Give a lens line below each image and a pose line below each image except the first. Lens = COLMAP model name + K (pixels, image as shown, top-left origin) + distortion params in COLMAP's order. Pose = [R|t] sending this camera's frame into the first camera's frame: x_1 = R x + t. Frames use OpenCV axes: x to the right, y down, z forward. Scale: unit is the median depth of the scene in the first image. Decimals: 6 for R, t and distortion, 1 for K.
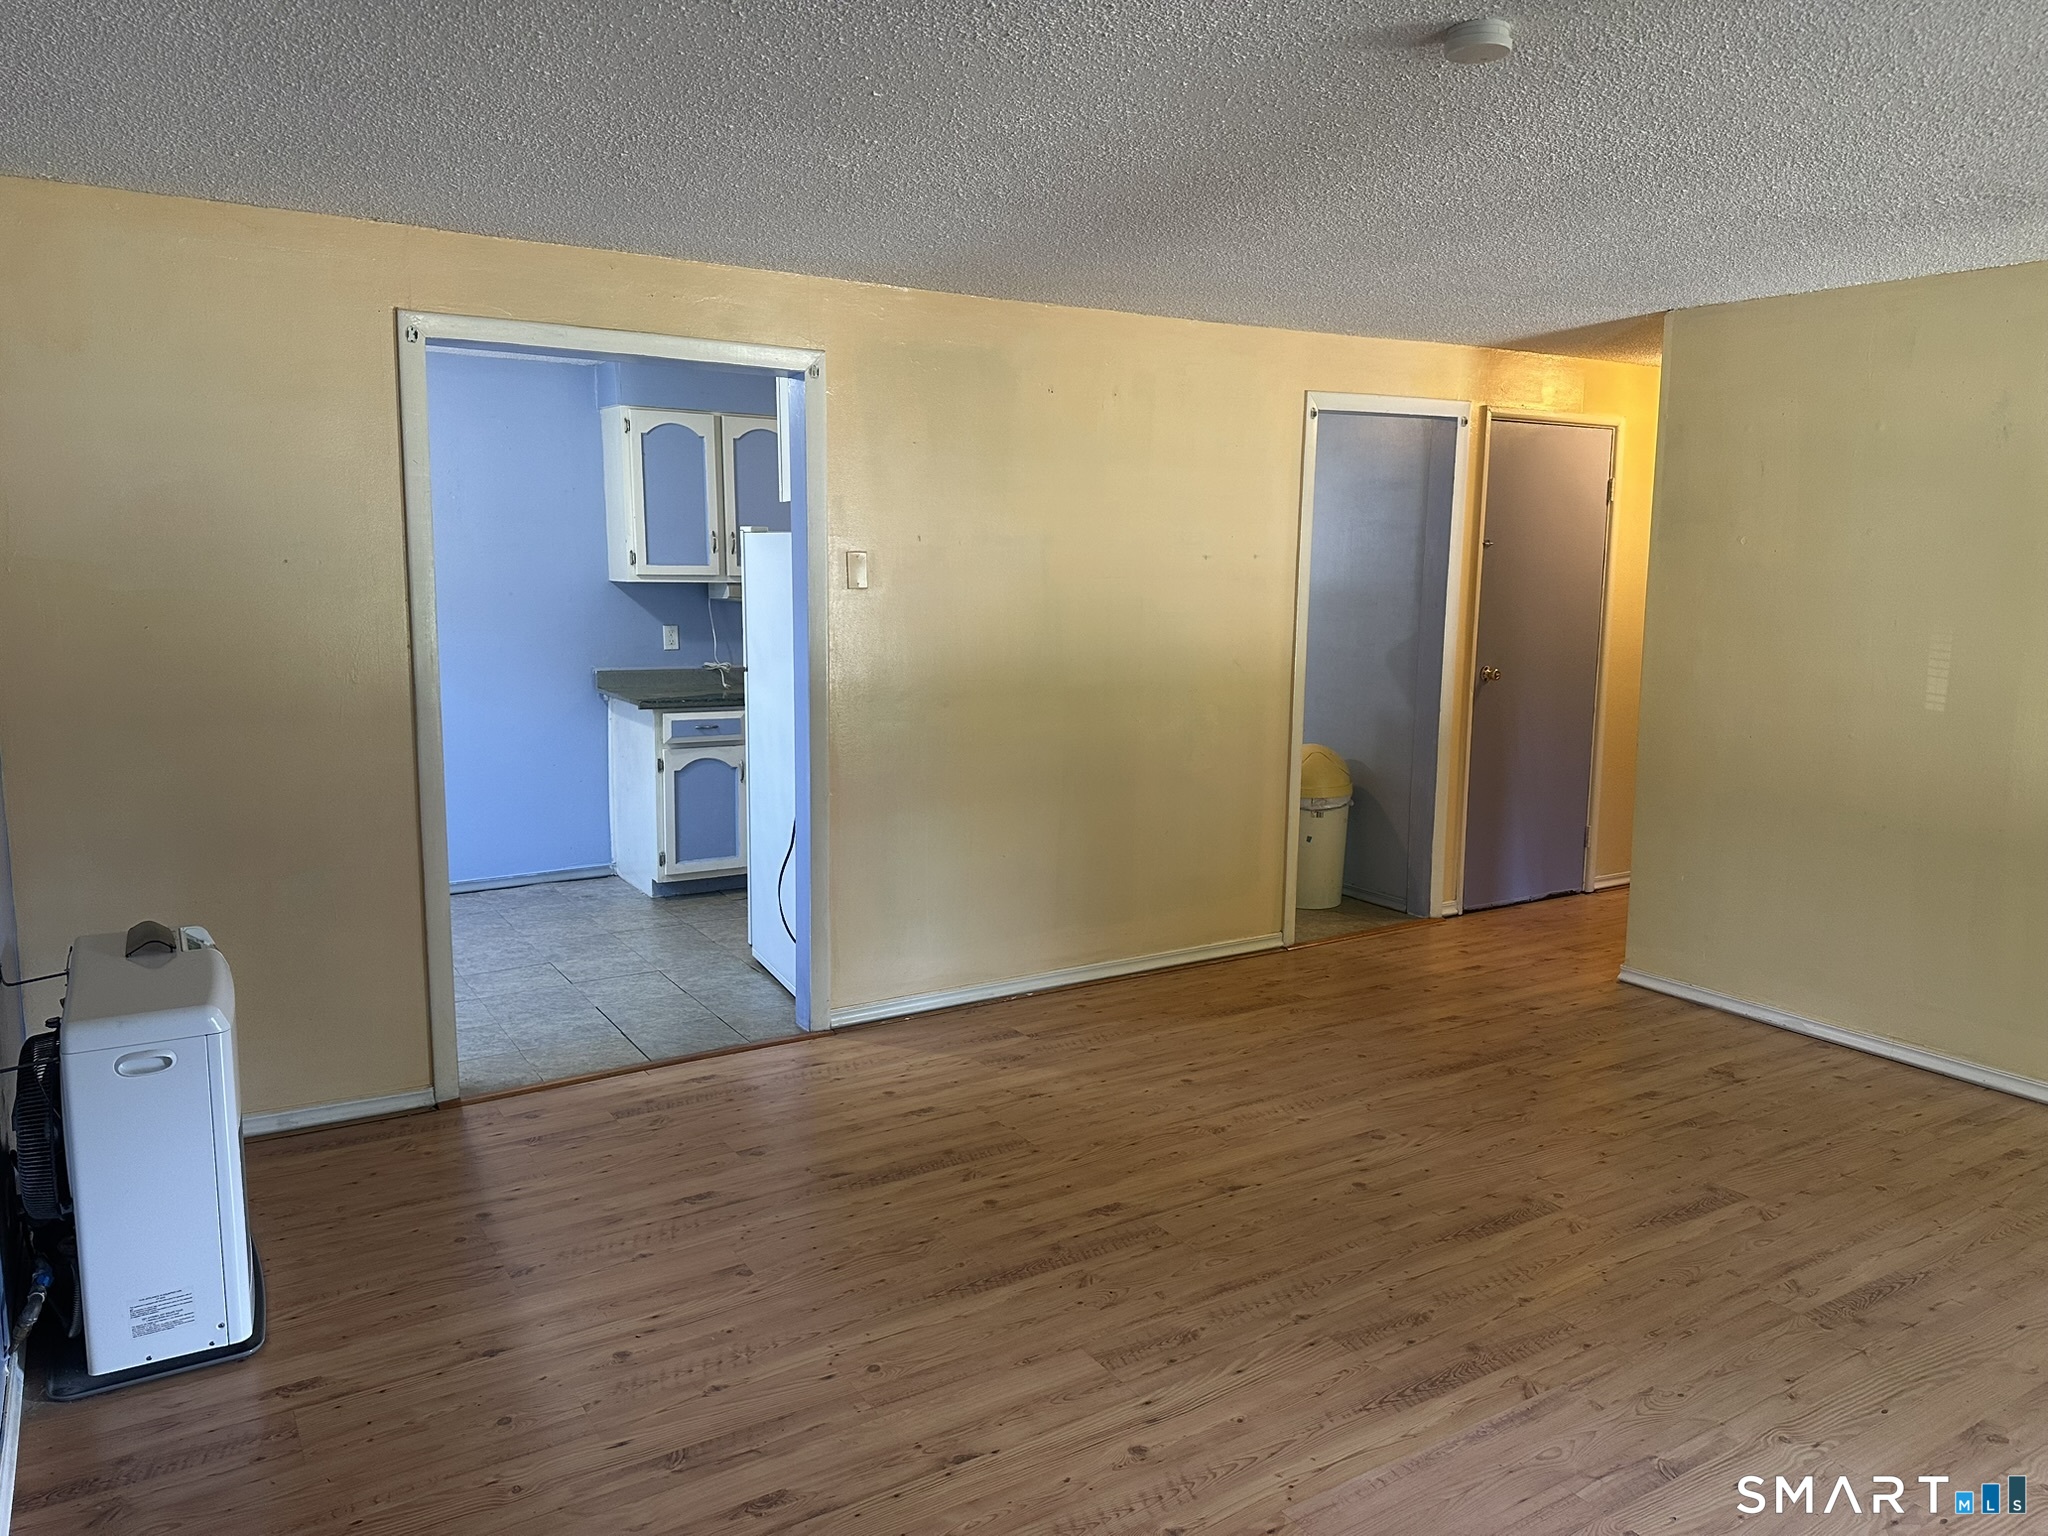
lens RADIAL K [[1425.5, 0, 1024.0], [0, 1425.5, 768.0], [0, 0, 1]] dist [0.129783, -0.229543]
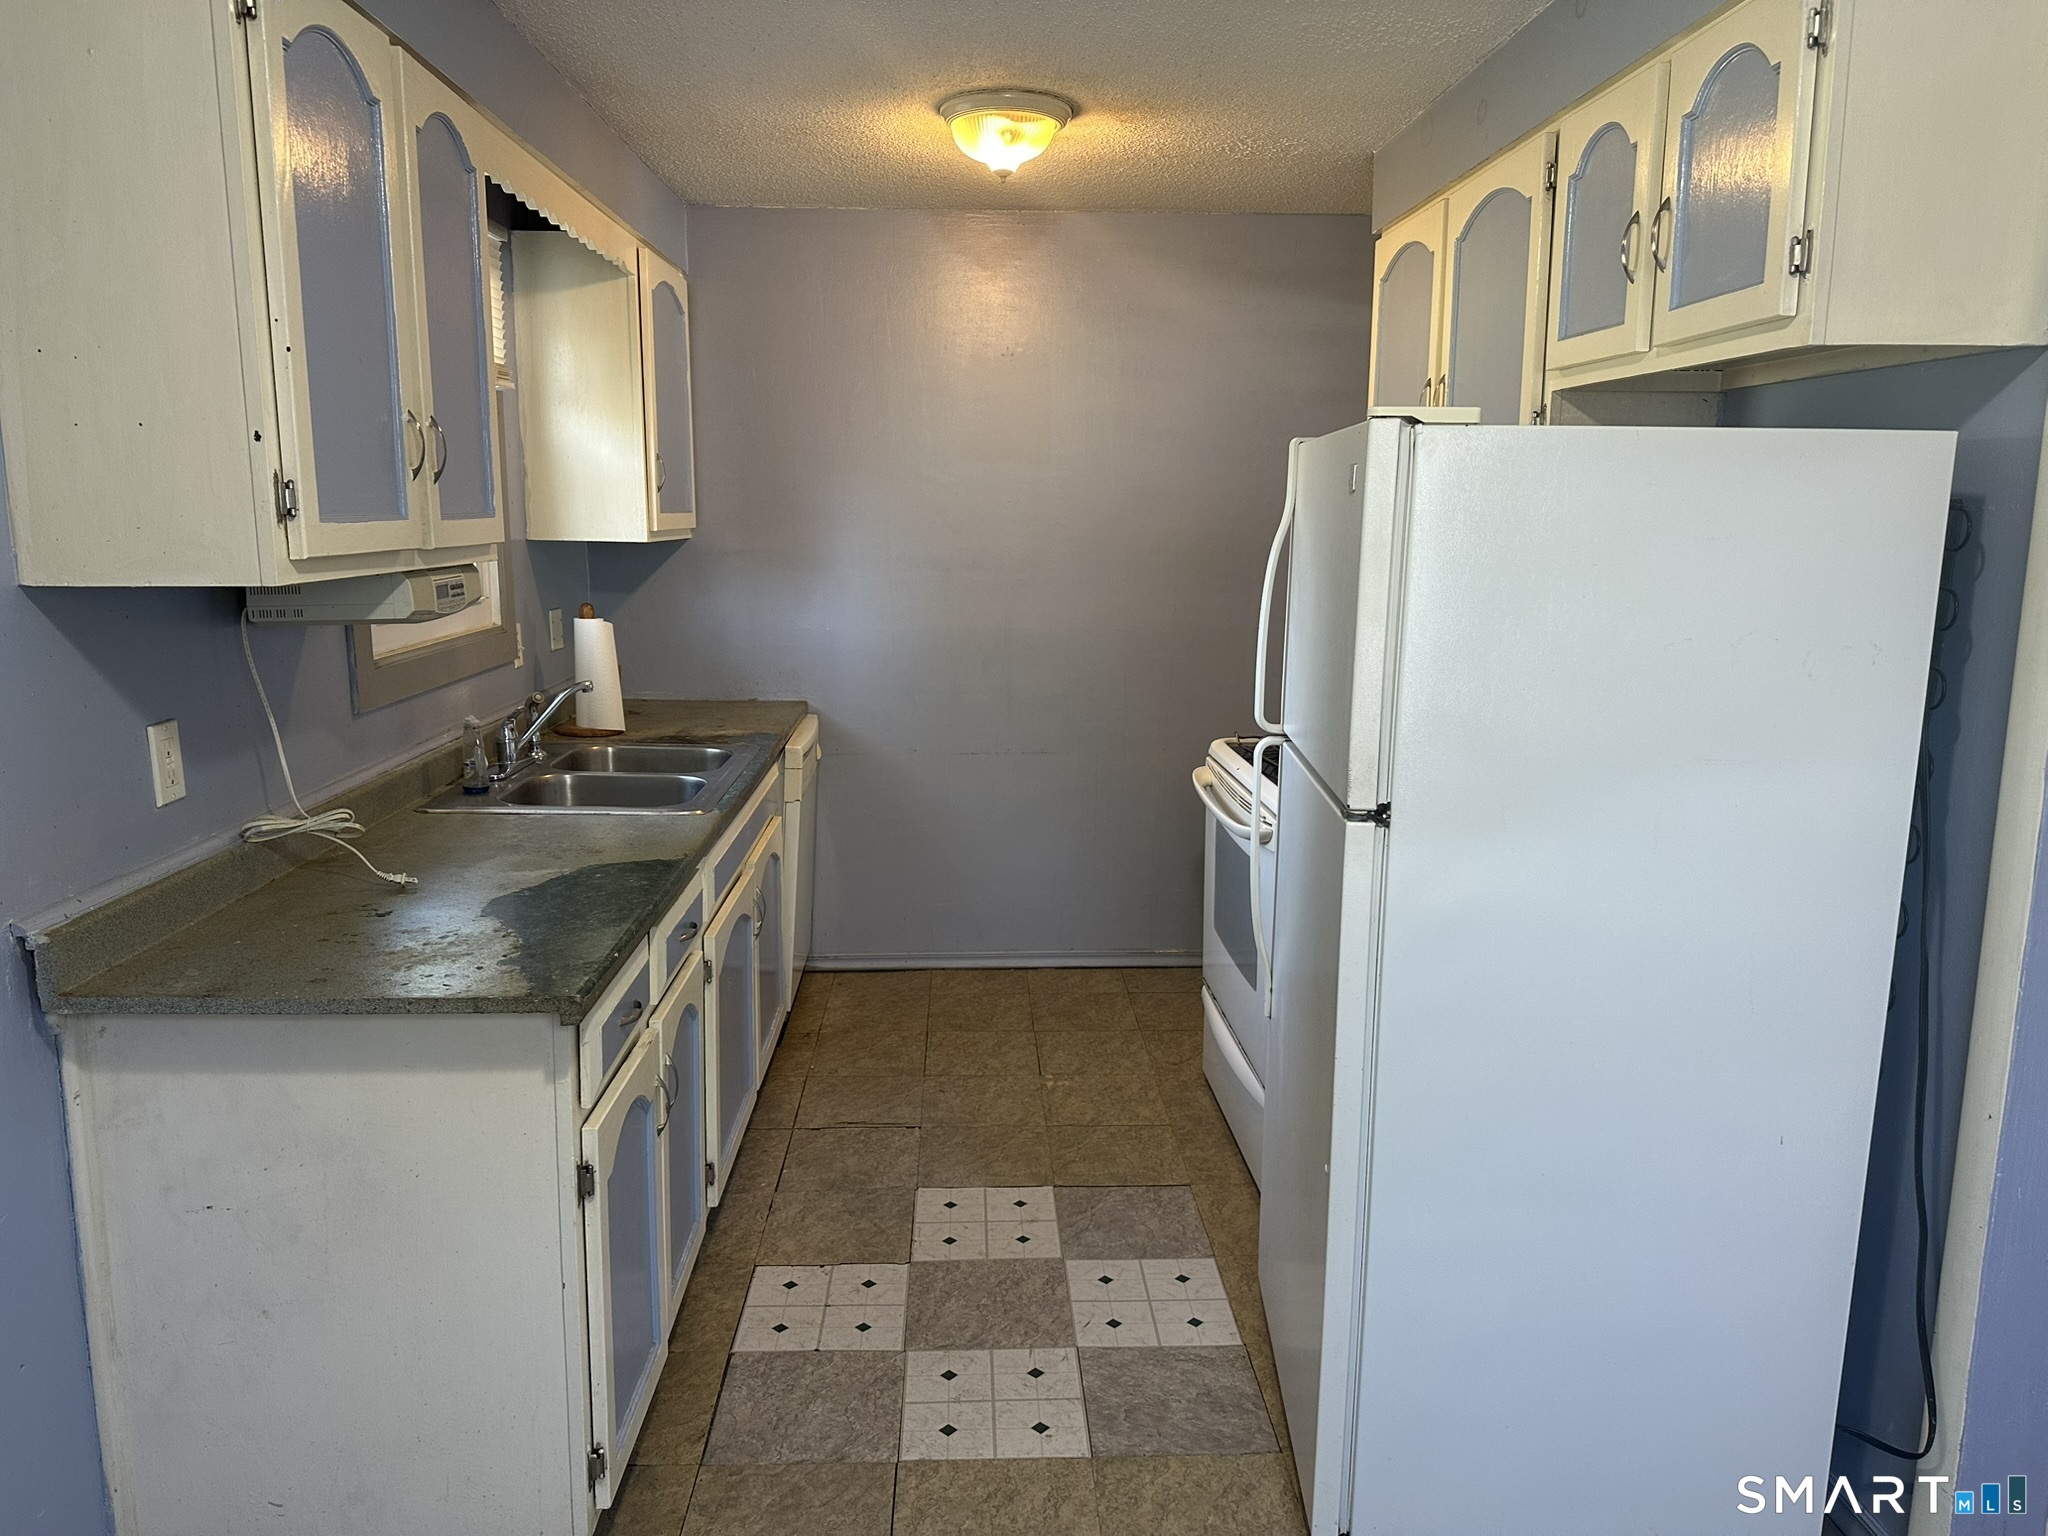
lens RADIAL K [[1456.7, 0, 1030.1], [0, 1456.7, 775.7], [0, 0, 1]] dist [-0.023357, -0.003340]
pose [[0.501844, -0.165900, 0.848899, -0.767839], [0.128539, 0.984840, 0.116479, -0.186494], [-0.855354, 0.050662, 0.515561, 1.283666]]
